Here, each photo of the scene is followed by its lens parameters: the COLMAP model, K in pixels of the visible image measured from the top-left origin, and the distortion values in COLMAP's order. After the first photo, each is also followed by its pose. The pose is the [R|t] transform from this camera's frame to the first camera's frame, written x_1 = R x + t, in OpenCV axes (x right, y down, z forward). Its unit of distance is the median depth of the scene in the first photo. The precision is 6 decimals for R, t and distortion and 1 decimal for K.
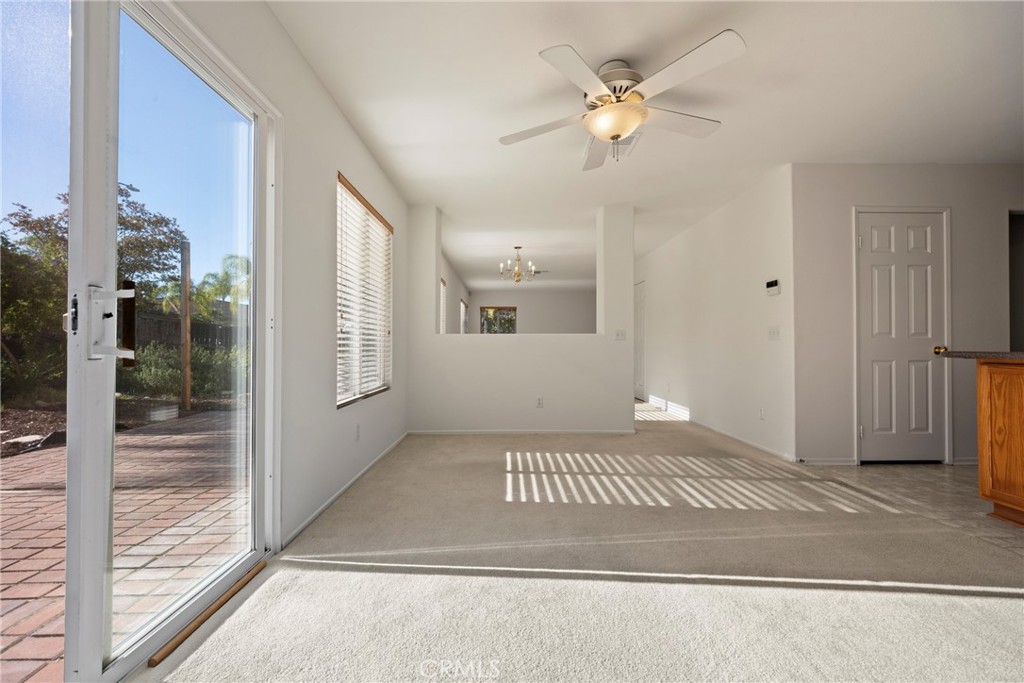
lens RADIAL K [[396.7, 0, 508.5], [0, 396.7, 344.7], [0, 0, 1]] dist [-0.005856, 0.000244]
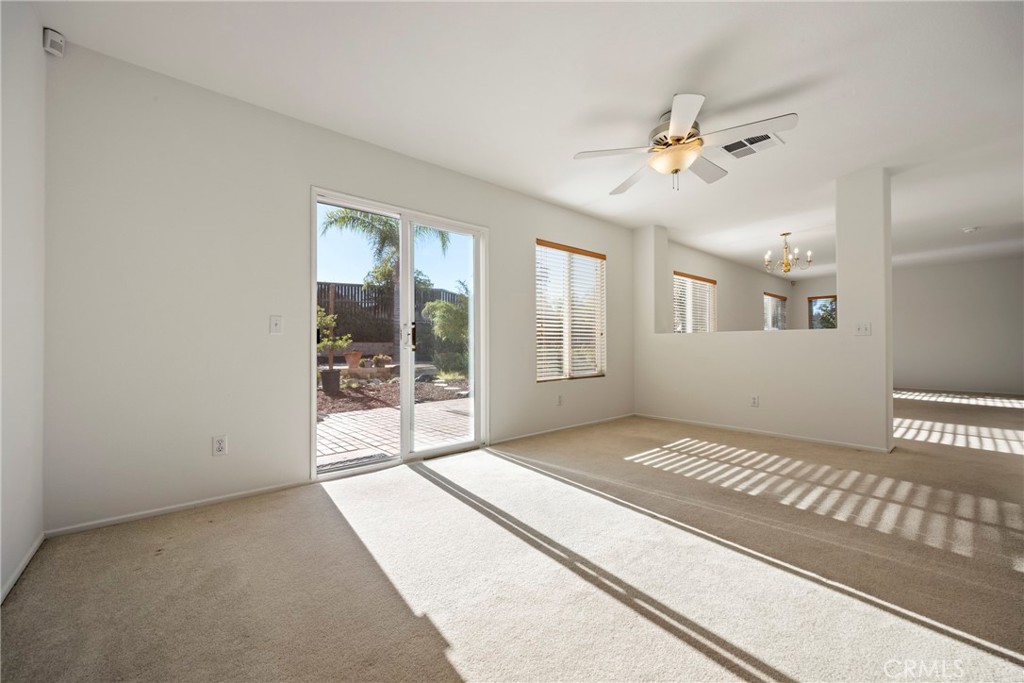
lens RADIAL K [[396.7, 0, 509.0], [0, 396.7, 345.5], [0, 0, 1]] dist [-0.005856, 0.000244]
pose [[0.643820, -0.002959, -0.765171, 0.661902], [0.006699, 0.999976, 0.001770, 0.004849], [0.765147, -0.006266, 0.643825, -0.137146]]
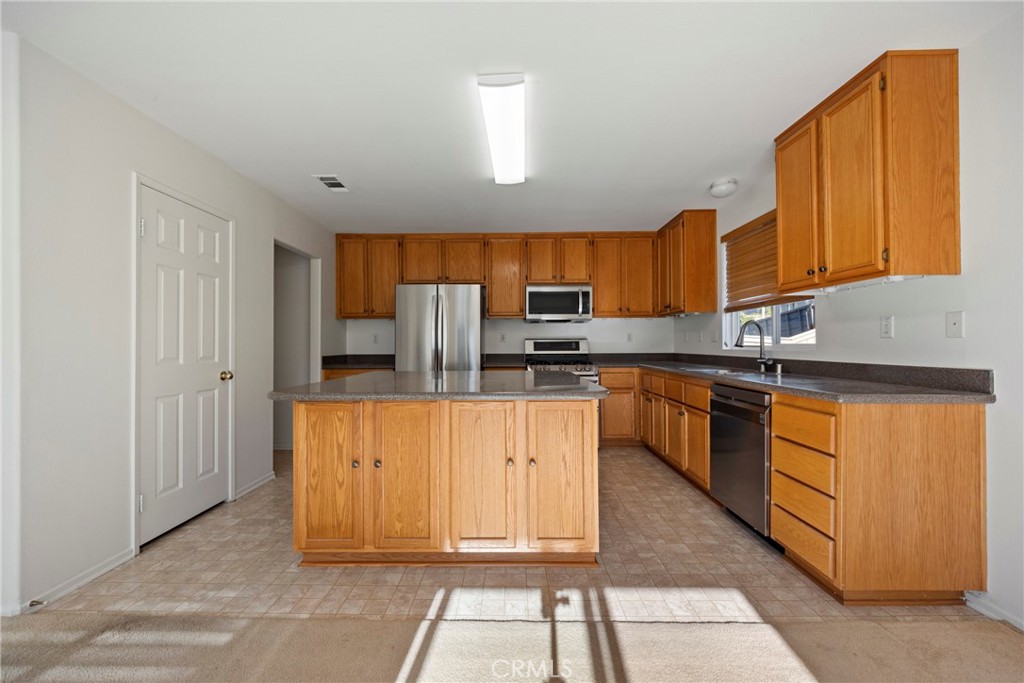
lens RADIAL K [[396.7, 0, 511.5], [0, 396.7, 339.9], [0, 0, 1]] dist [-0.005856, 0.000244]
pose [[0.011568, 0.014249, 0.999832, 0.240500], [-0.000053, 0.999898, -0.014249, -0.060438], [-0.999933, 0.000112, 0.011568, 0.393020]]
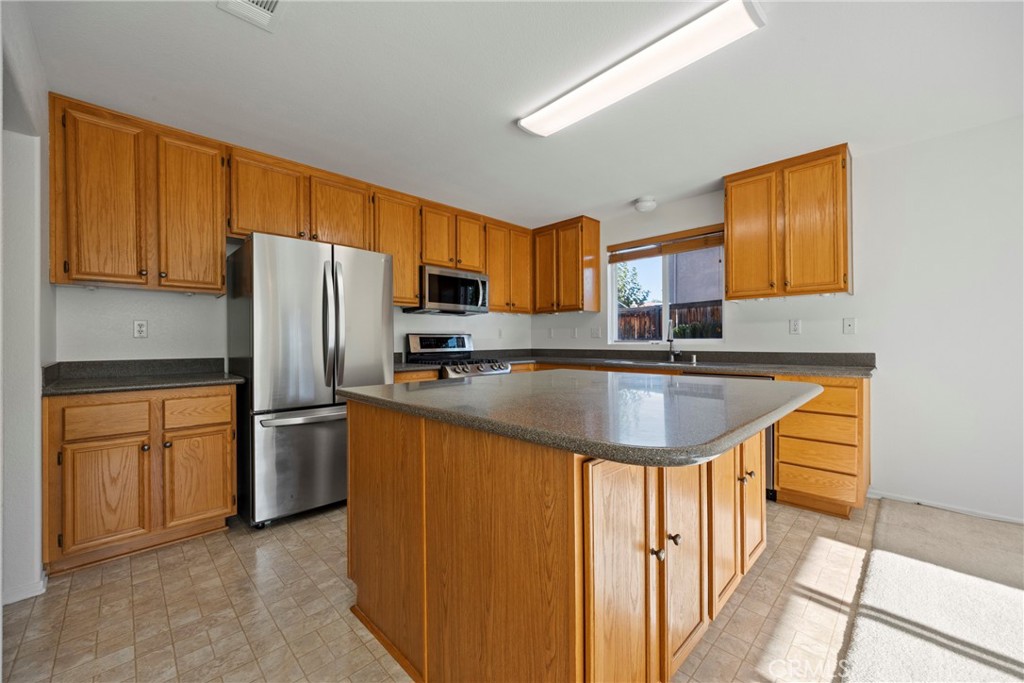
lens RADIAL K [[396.7, 0, 509.8], [0, 396.7, 341.8], [0, 0, 1]] dist [-0.005856, 0.000244]
pose [[-0.697368, 0.006605, 0.716682, 0.757672], [0.006031, 0.999976, -0.003348, -0.055200], [-0.716687, 0.001987, -0.697392, 1.037043]]
